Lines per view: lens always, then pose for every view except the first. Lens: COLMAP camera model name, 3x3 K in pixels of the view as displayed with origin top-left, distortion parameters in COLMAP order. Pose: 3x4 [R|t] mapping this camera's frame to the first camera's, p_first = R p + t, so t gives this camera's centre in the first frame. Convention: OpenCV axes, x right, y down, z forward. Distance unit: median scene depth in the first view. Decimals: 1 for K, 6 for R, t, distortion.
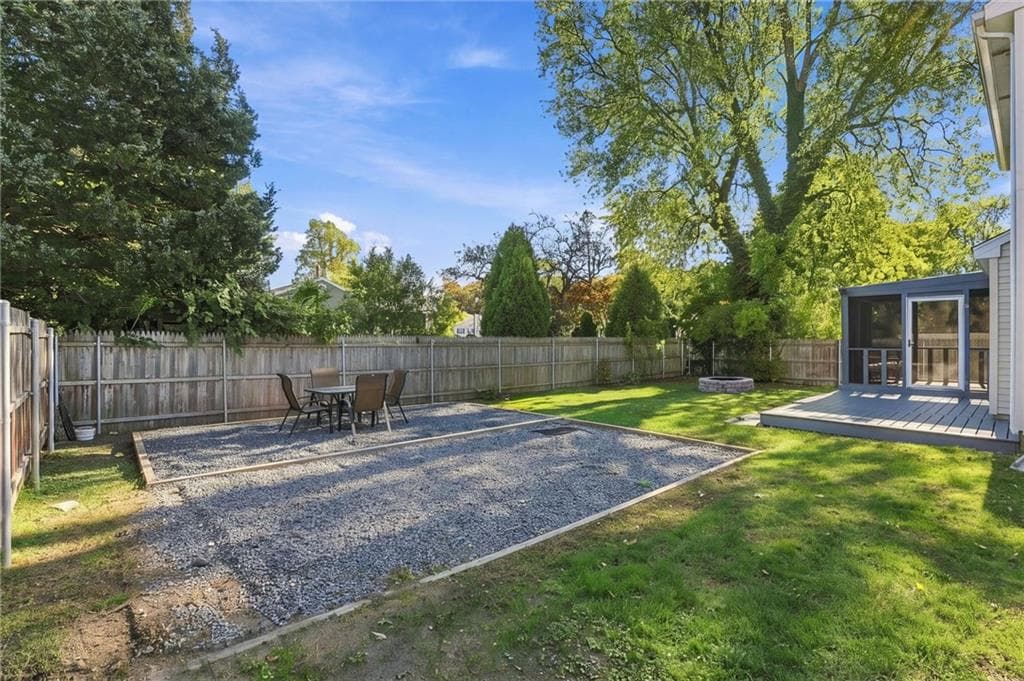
lens RADIAL K [[462.7, 0, 514.6], [0, 462.7, 331.5], [0, 0, 1]] dist [-0.004040, -0.000402]
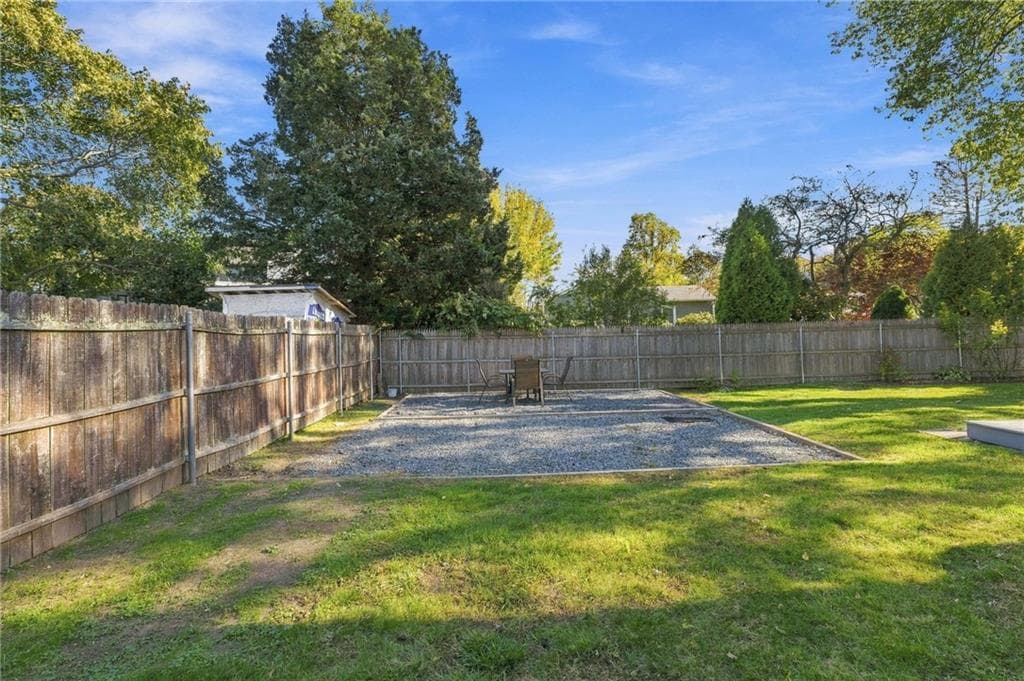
lens RADIAL K [[462.7, 0, 514.6], [0, 462.7, 331.5], [0, 0, 1]] dist [-0.004040, -0.000402]
pose [[0.782465, -0.019984, -0.622374, 0.357135], [0.036750, 0.999225, 0.014119, -0.003802], [0.621610, -0.033920, 0.782592, -0.017297]]
